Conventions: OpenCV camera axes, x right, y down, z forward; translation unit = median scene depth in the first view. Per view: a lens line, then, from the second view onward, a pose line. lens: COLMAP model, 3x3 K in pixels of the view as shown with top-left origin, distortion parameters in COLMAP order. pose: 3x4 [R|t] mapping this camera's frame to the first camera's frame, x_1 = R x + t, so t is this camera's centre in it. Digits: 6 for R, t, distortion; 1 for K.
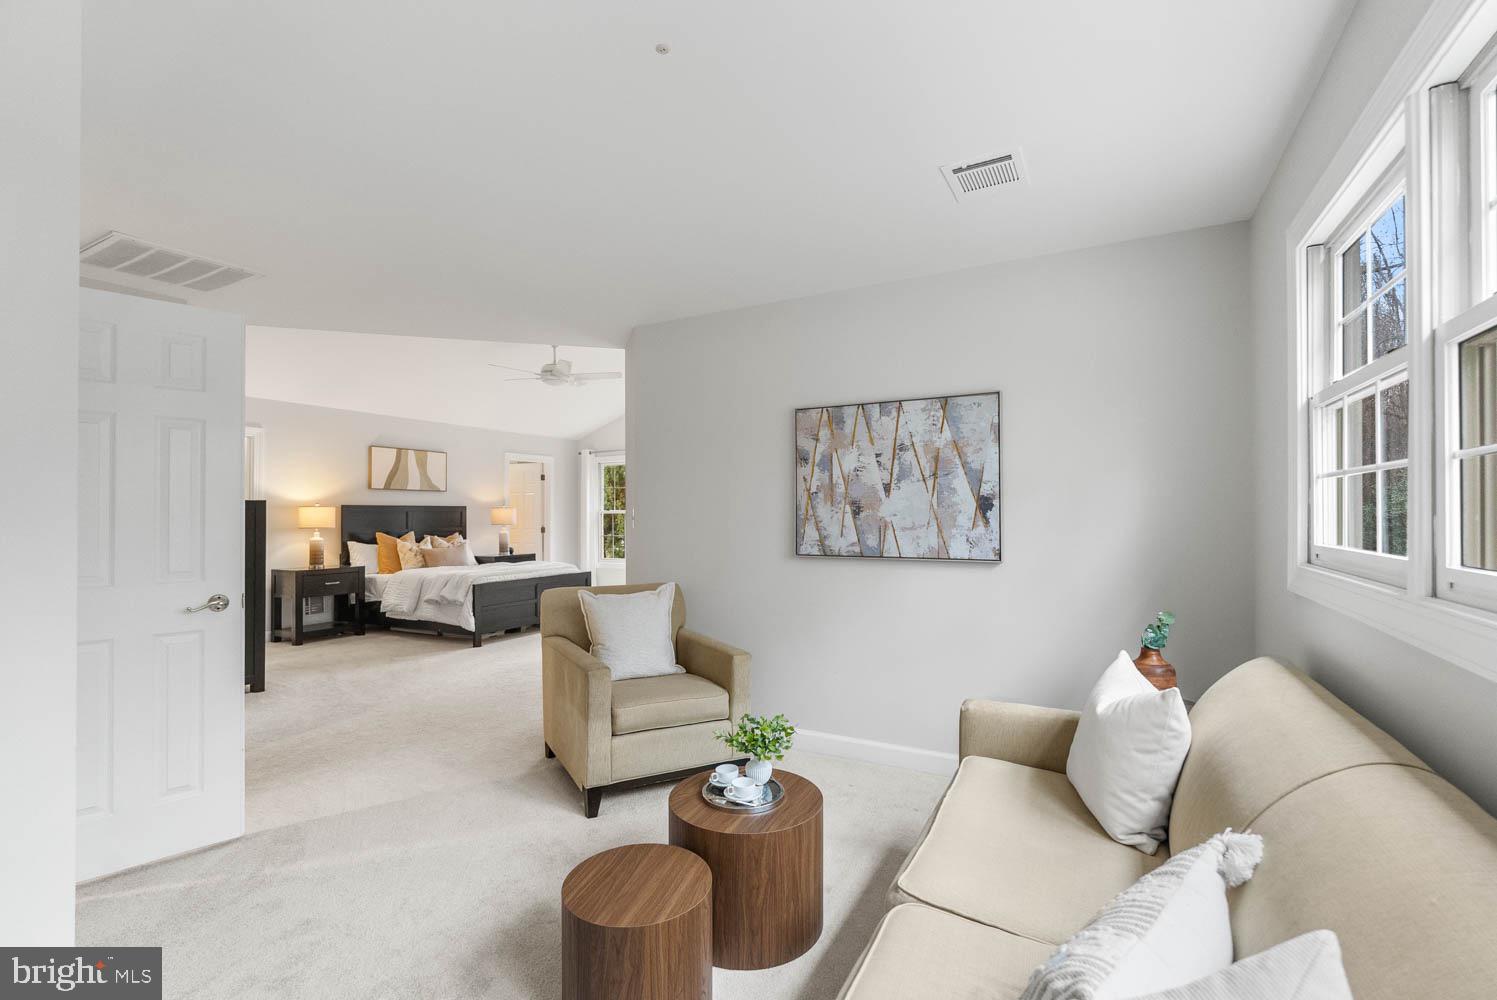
lens RADIAL K [[672.6, 0, 750.2], [0, 672.6, 506.7], [0, 0, 1]] dist [-0.009016, 0.002297]
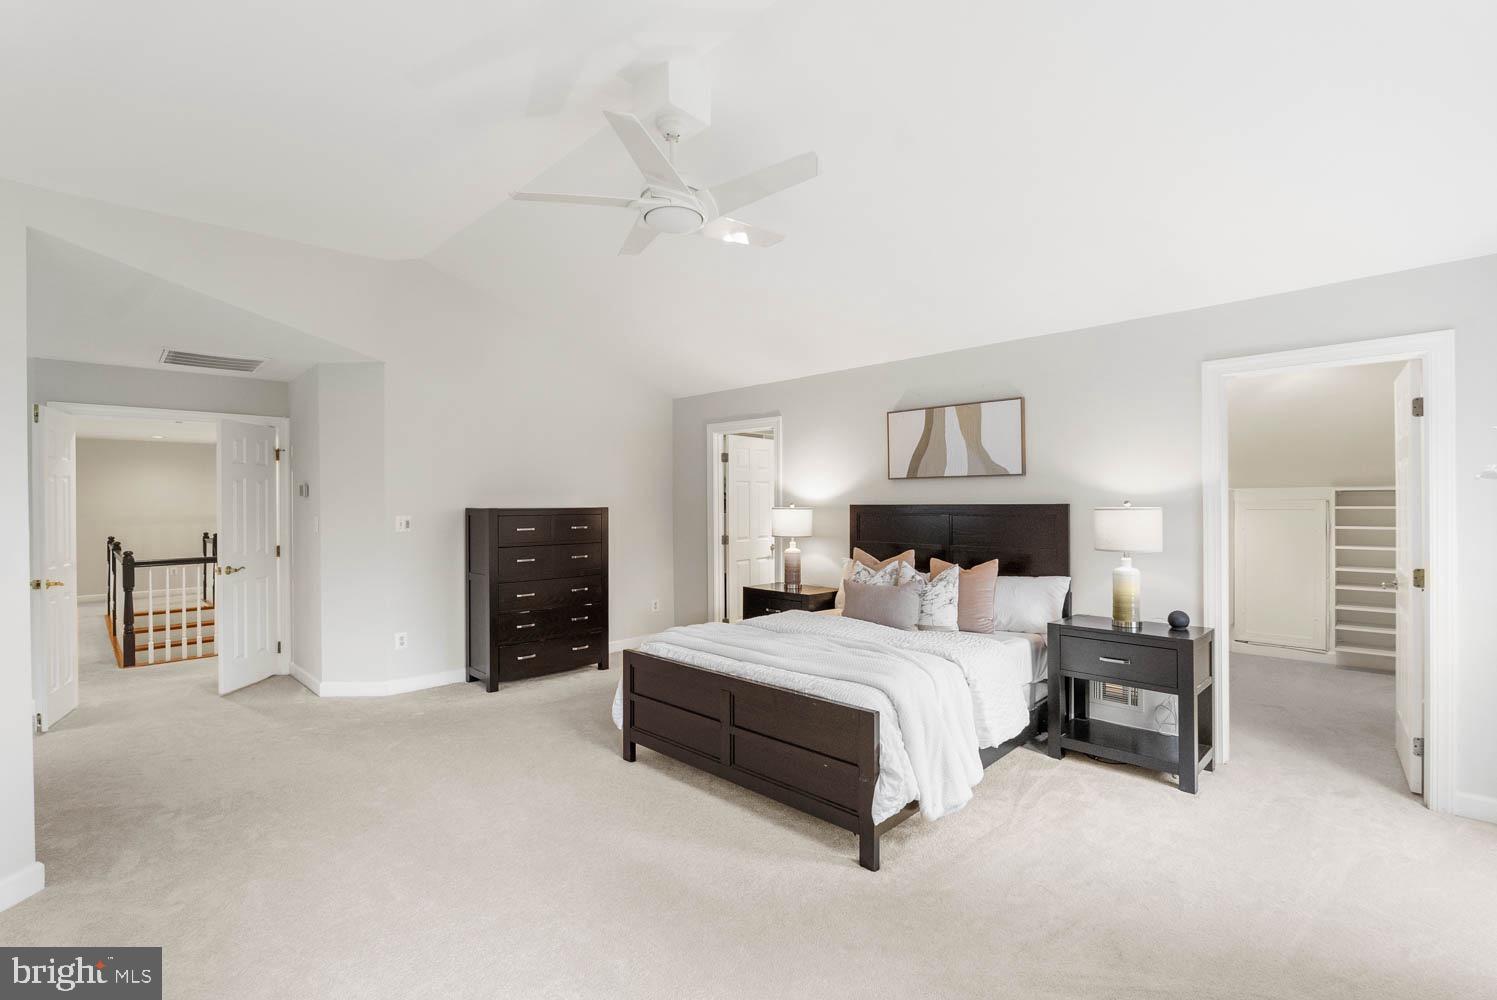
lens RADIAL K [[672.6, 0, 751.3], [0, 672.6, 509.1], [0, 0, 1]] dist [-0.009016, 0.002297]
pose [[-0.292232, 0.011588, -0.956277, 0.092144], [0.013862, 0.999873, 0.007881, -0.005242], [0.956247, -0.010953, -0.292356, 1.071564]]
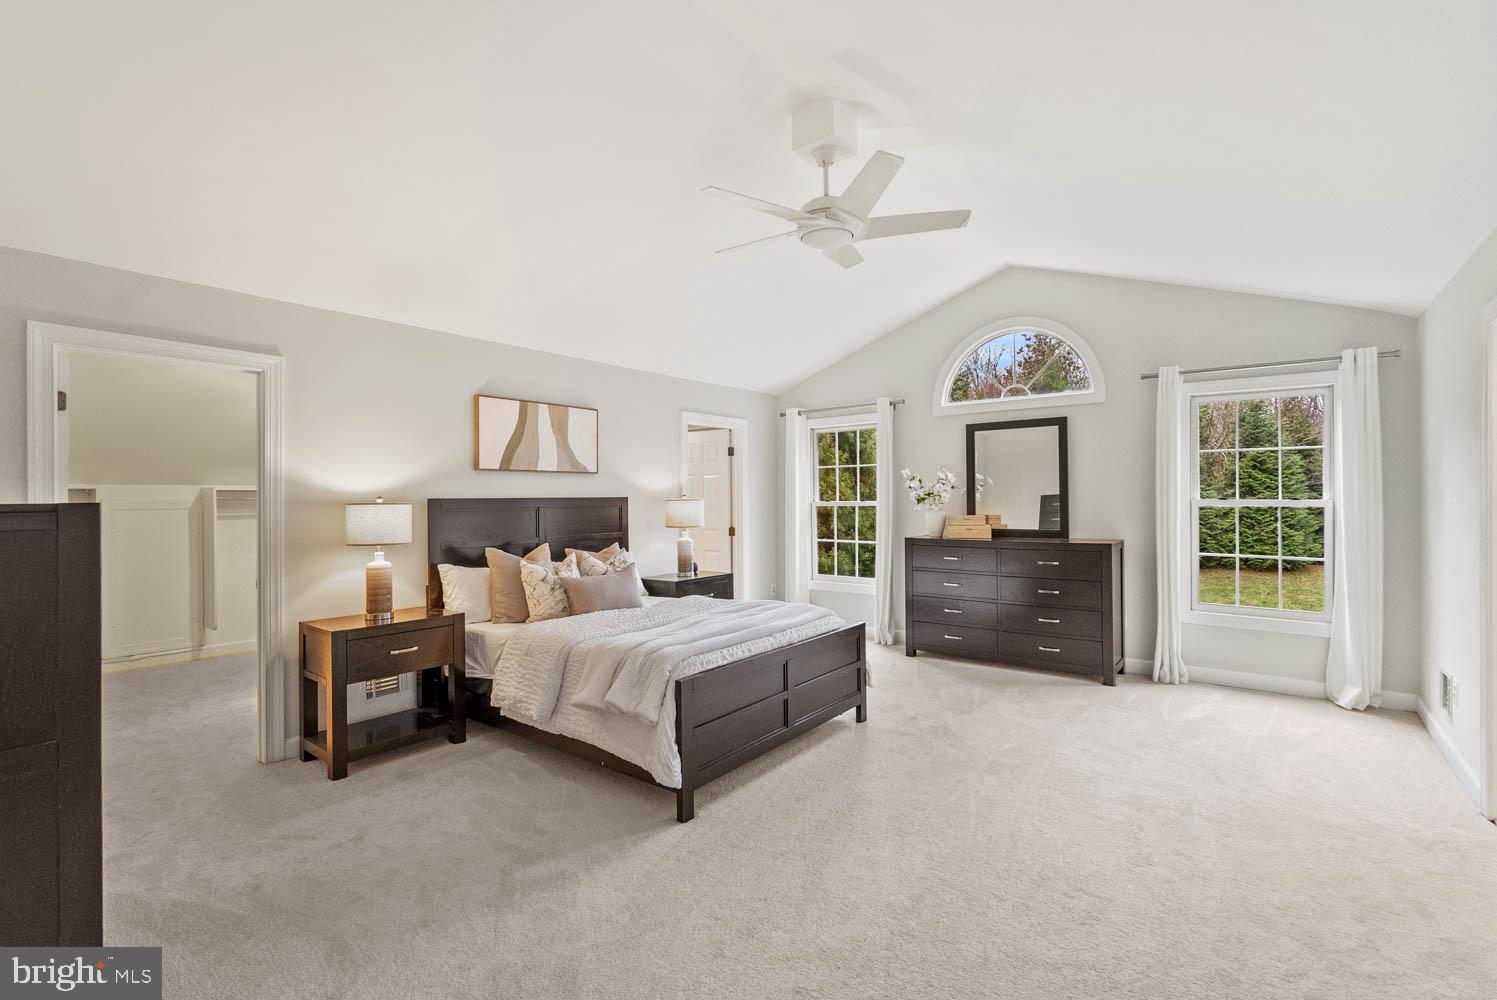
lens RADIAL K [[672.6, 0, 746.0], [0, 672.6, 489.4], [0, 0, 1]] dist [-0.009016, 0.002297]
pose [[0.984959, -0.007380, -0.172631, -0.242783], [0.007332, 0.999973, -0.000913, -0.008052], [0.172633, -0.000367, 0.984986, 0.477703]]
